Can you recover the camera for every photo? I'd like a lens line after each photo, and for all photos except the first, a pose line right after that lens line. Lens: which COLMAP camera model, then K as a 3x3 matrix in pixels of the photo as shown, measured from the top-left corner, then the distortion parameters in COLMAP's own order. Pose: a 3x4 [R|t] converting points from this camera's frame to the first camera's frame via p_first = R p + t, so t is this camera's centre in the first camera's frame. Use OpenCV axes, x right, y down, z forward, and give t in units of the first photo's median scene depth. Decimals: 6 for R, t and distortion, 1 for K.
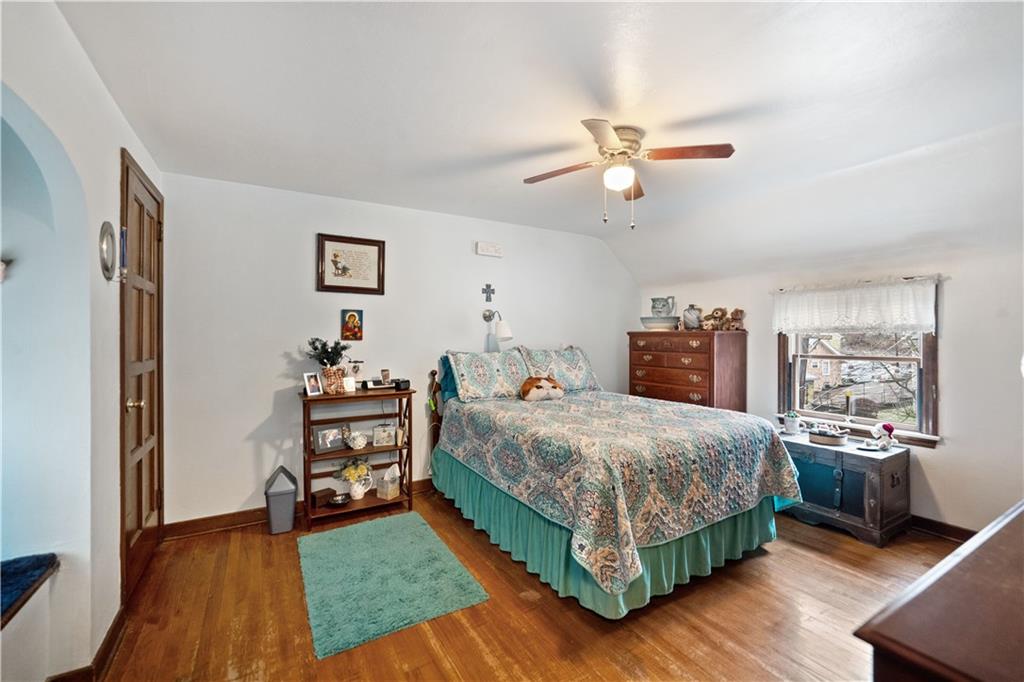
lens RADIAL K [[438.9, 0, 511.0], [0, 438.9, 339.2], [0, 0, 1]] dist [-0.003528, 0.000442]
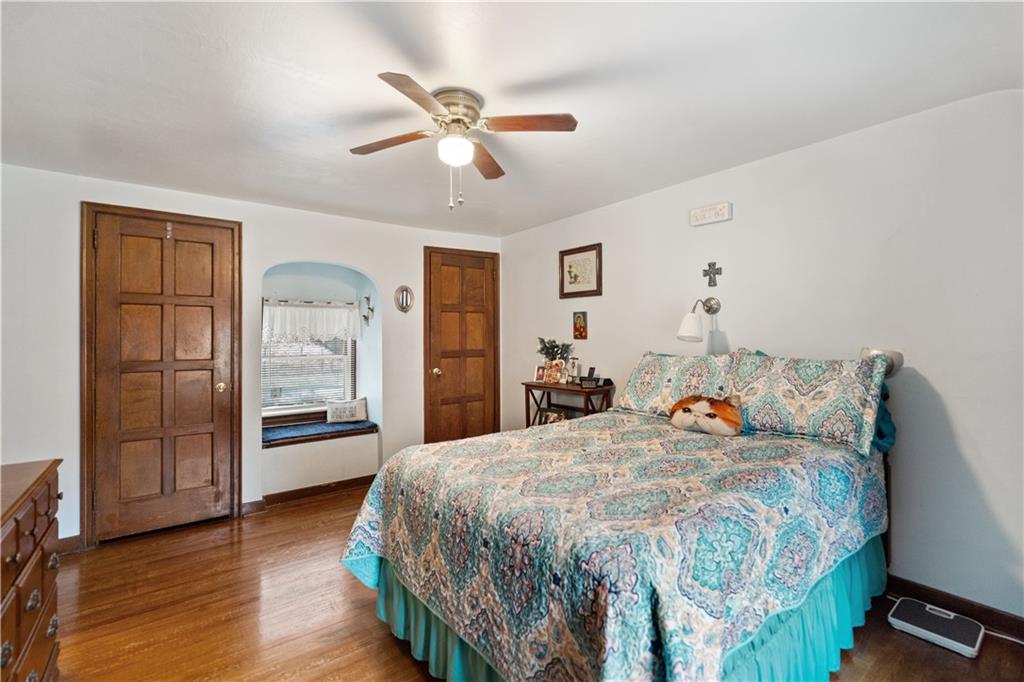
lens RADIAL K [[457.7, 0, 511.6], [0, 457.7, 333.9], [0, 0, 1]] dist [-0.001837, -0.000062]
pose [[0.110976, -0.004193, -0.993814, 0.791355], [0.003618, 0.999986, -0.003815, -0.007107], [0.993817, -0.003172, 0.110989, 0.704521]]
